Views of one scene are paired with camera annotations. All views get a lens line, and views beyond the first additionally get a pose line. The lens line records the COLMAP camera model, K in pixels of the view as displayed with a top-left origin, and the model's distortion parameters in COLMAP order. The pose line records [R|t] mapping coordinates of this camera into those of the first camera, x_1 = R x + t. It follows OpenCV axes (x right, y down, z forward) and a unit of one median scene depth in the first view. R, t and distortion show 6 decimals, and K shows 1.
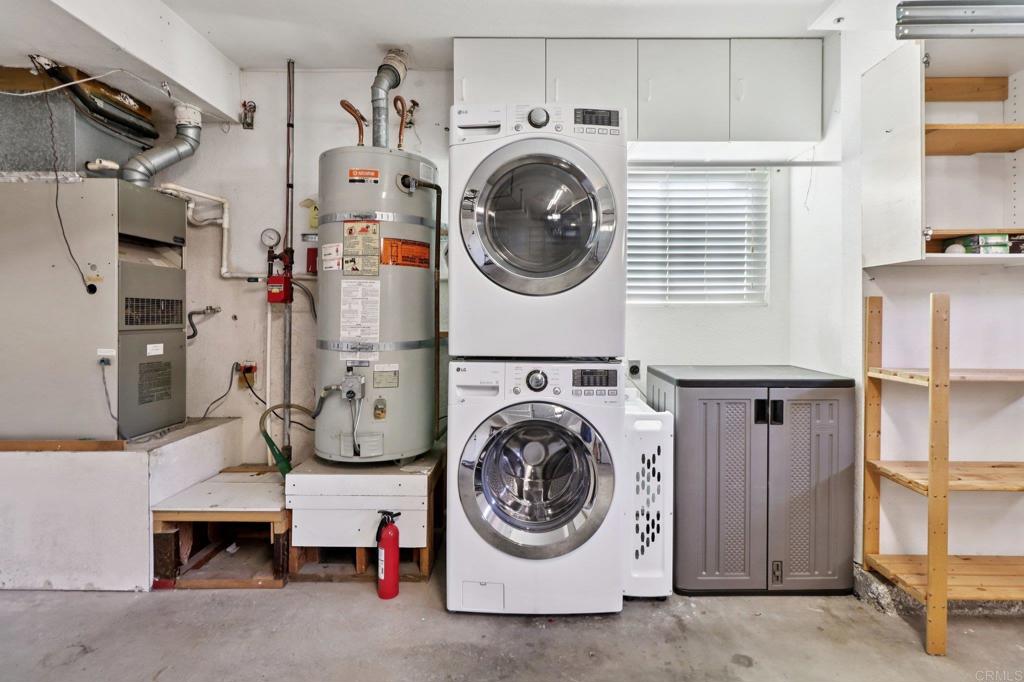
lens RADIAL K [[484.0, 0, 531.9], [0, 484.0, 313.1], [0, 0, 1]] dist [0.003974, -0.000281]
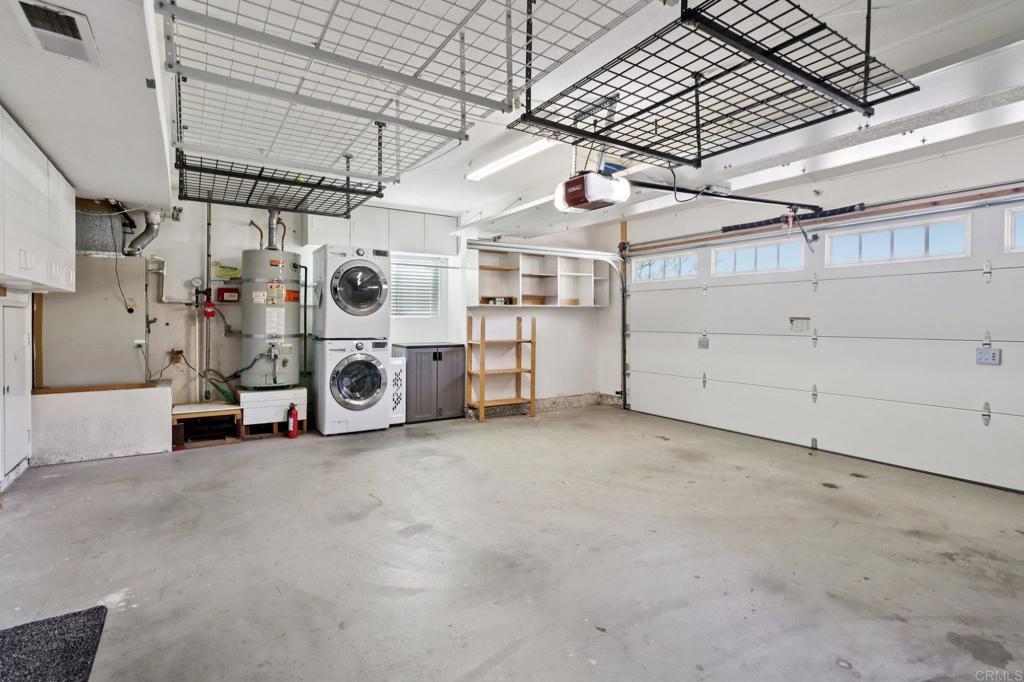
lens RADIAL K [[484.0, 0, 513.9], [0, 484.0, 330.2], [0, 0, 1]] dist [0.003974, -0.000281]
pose [[0.839691, -0.010920, 0.542955, -0.673947], [-0.002507, 0.999709, 0.023983, -0.020281], [-0.543059, -0.021500, 0.839419, -1.620171]]
